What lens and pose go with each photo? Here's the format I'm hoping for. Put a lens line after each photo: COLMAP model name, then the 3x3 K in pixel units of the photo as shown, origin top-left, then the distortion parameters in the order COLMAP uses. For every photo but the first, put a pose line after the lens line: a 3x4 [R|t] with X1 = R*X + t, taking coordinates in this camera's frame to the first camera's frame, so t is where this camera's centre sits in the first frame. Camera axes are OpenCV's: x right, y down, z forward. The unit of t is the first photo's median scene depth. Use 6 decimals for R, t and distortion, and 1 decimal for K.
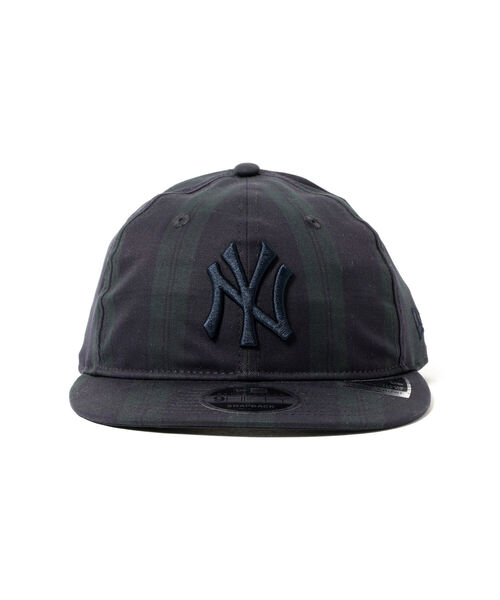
lens RADIAL K [[1425.5, 0, 250.2], [0, 1425.5, 300.6], [0, 0, 1]] dist [0.153256, 0.000000]
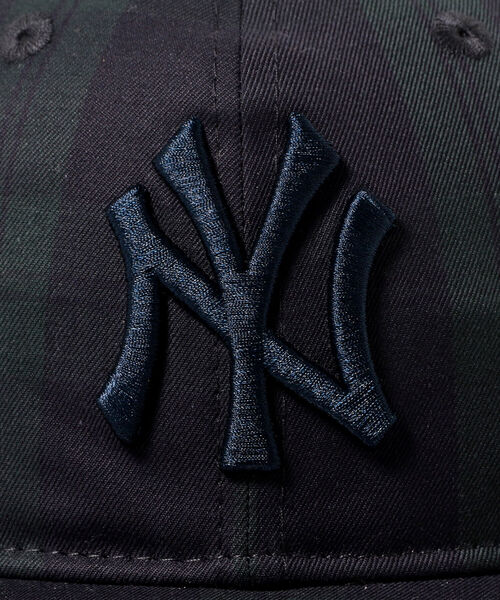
lens RADIAL K [[1966.8, 0, 250.4], [0, 1966.8, 299.3], [0, 0, 1]] dist [0.279403, 0.000000]
pose [[0.999157, -0.013693, -0.038693, 0.015234], [0.018618, 0.991346, 0.129947, -0.056660], [0.036579, -0.130558, 0.990766, 0.594436]]
